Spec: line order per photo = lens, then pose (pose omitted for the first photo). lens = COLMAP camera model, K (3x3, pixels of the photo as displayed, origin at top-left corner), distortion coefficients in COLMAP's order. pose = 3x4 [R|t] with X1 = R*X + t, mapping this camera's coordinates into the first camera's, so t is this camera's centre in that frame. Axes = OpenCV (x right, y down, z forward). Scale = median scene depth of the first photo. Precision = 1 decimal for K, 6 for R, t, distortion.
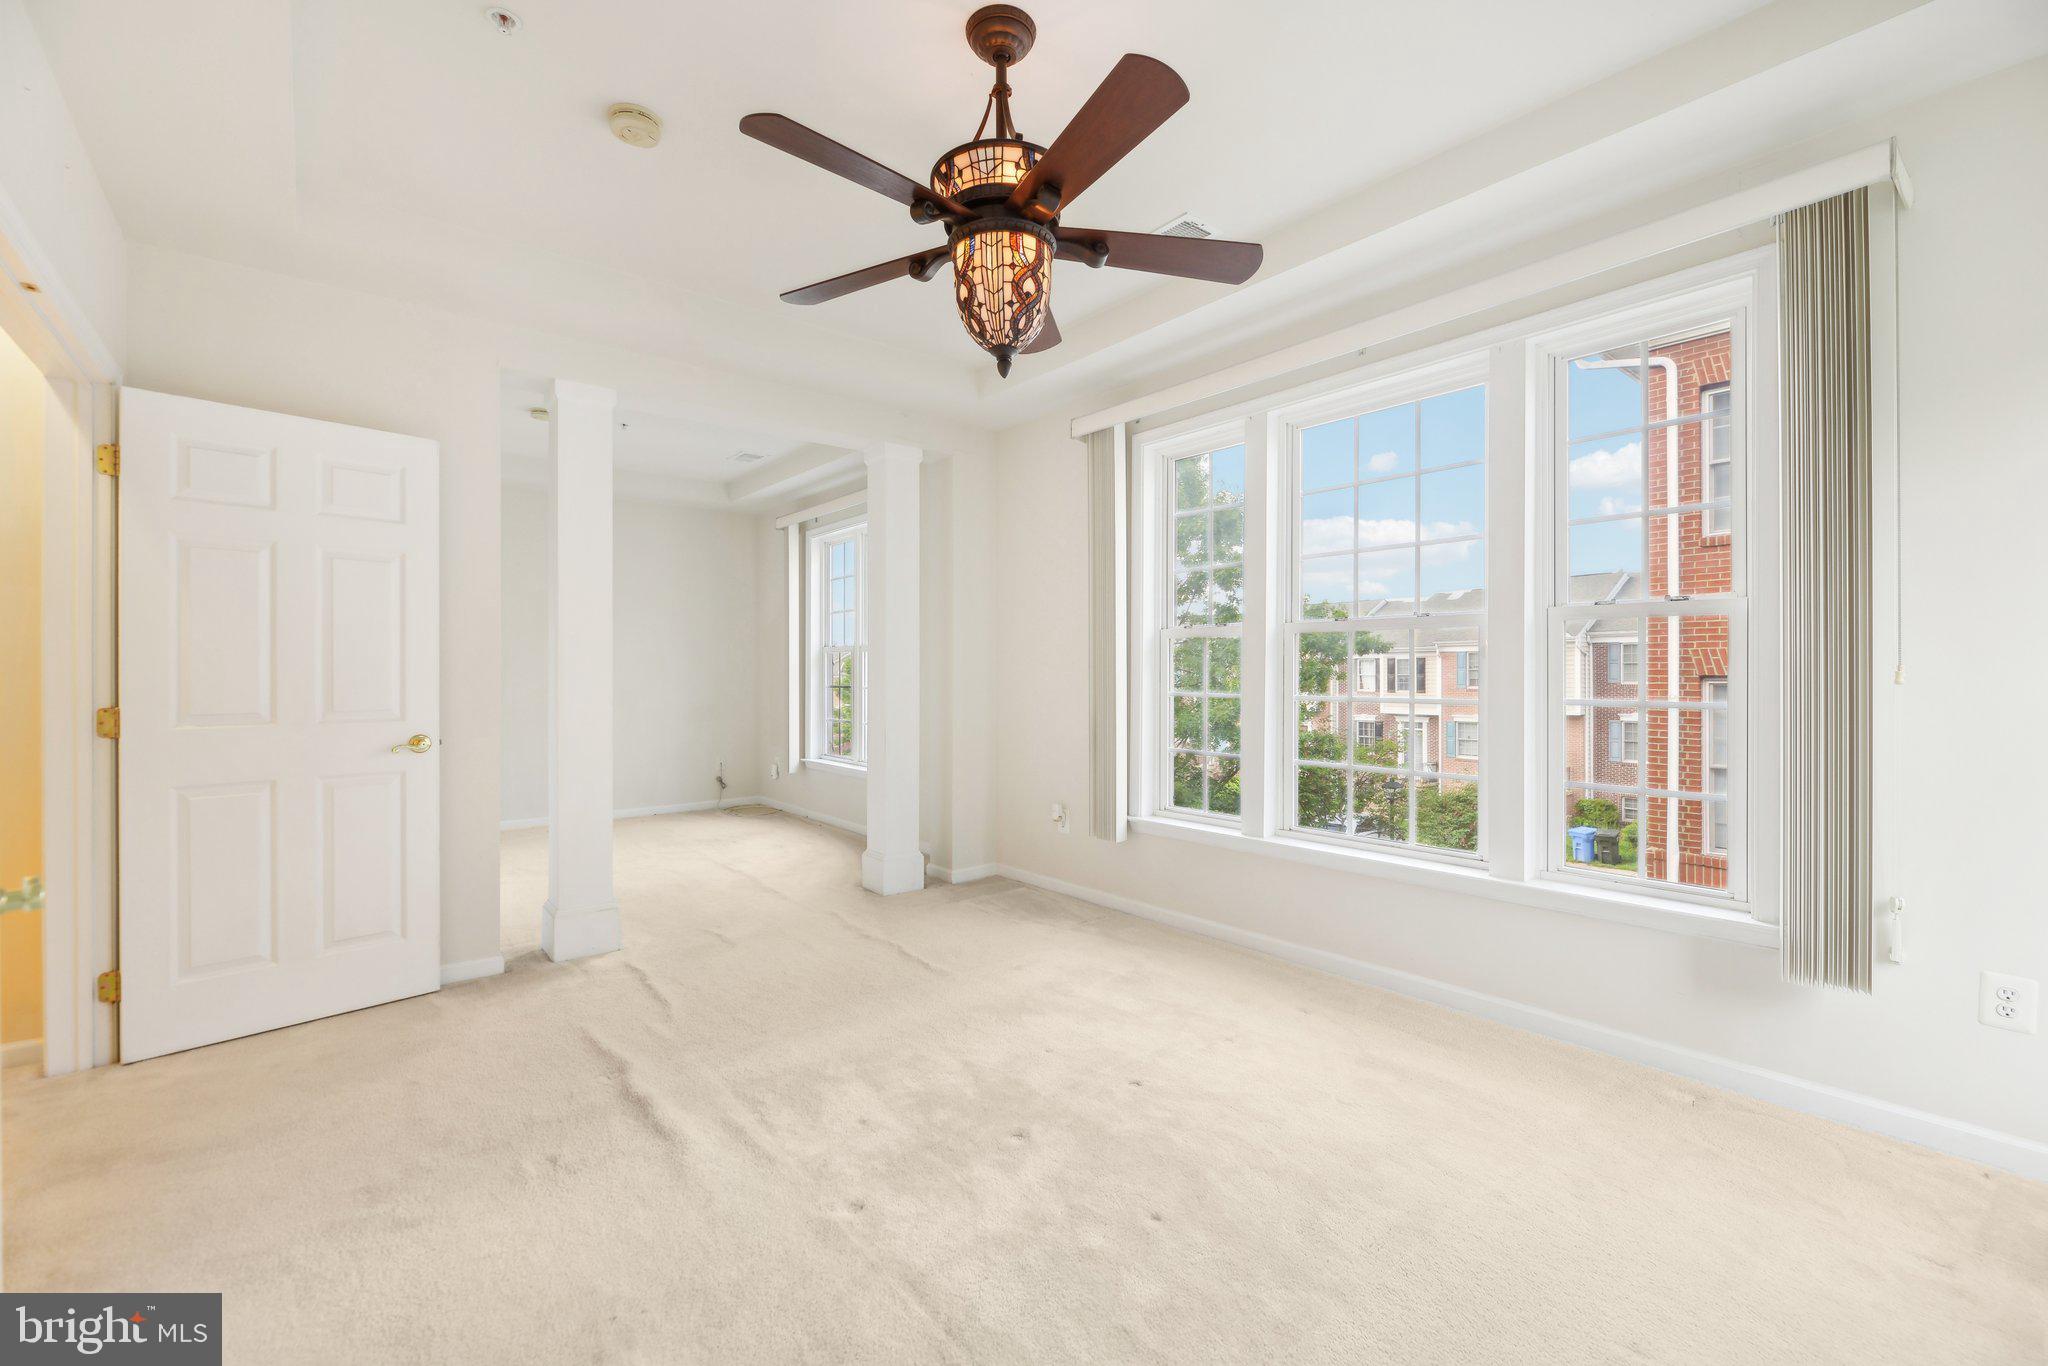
lens RADIAL K [[847.2, 0, 1037.0], [0, 847.2, 682.2], [0, 0, 1]] dist [-0.001461, -0.000319]
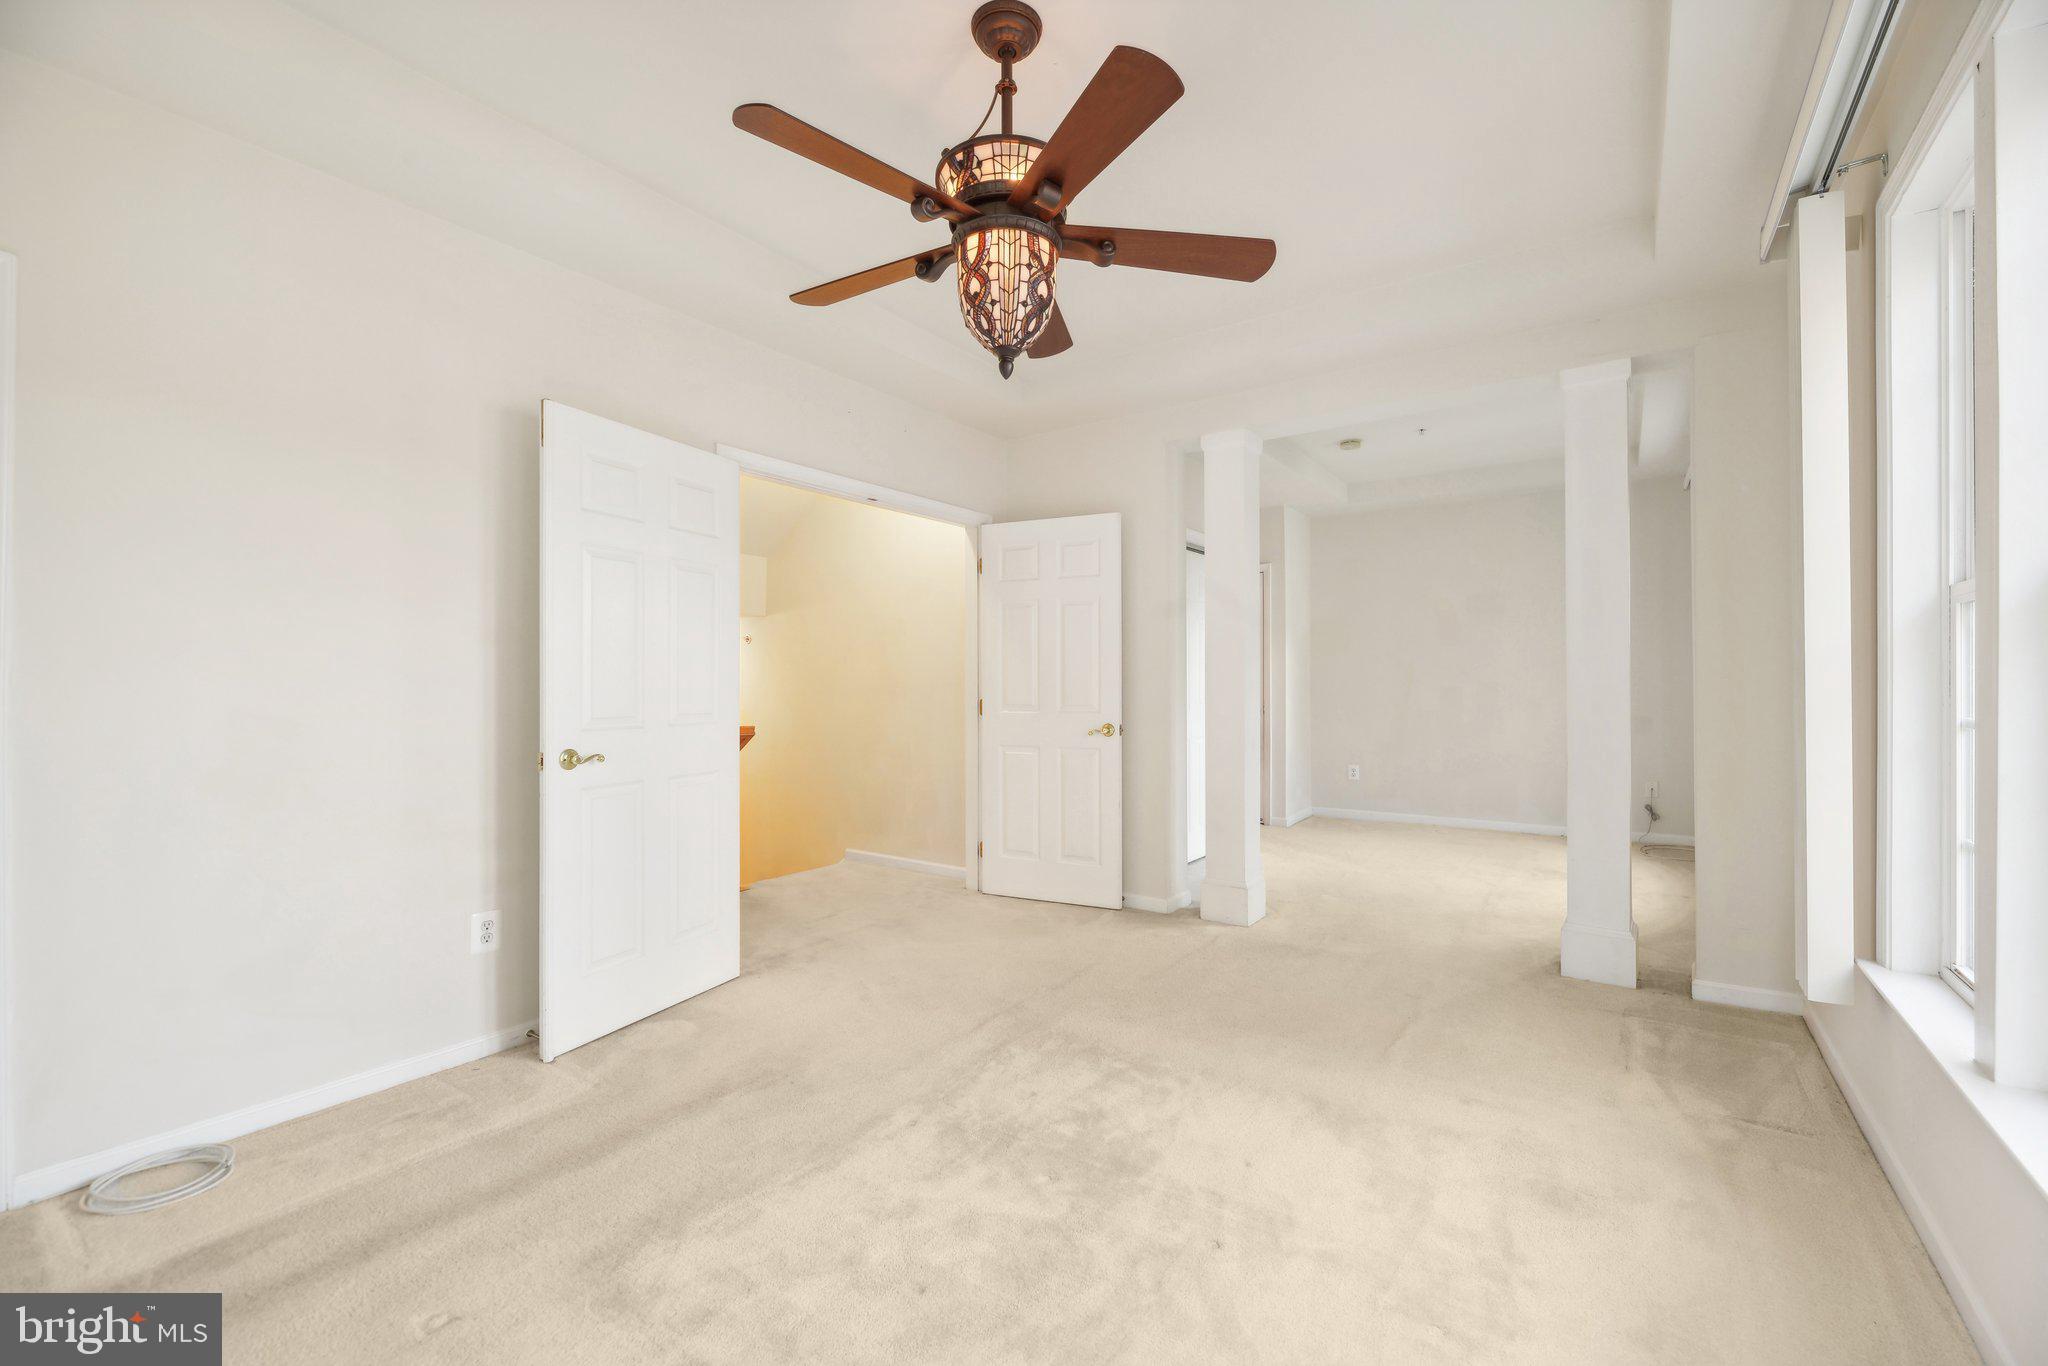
lens RADIAL K [[847.2, 0, 1037.0], [0, 847.2, 682.2], [0, 0, 1]] dist [-0.001461, -0.000319]
pose [[0.272028, 0.003016, -0.962284, 0.617582], [-0.005804, 0.999982, 0.001493, -0.008729], [0.962272, 0.005179, 0.272041, 0.518566]]
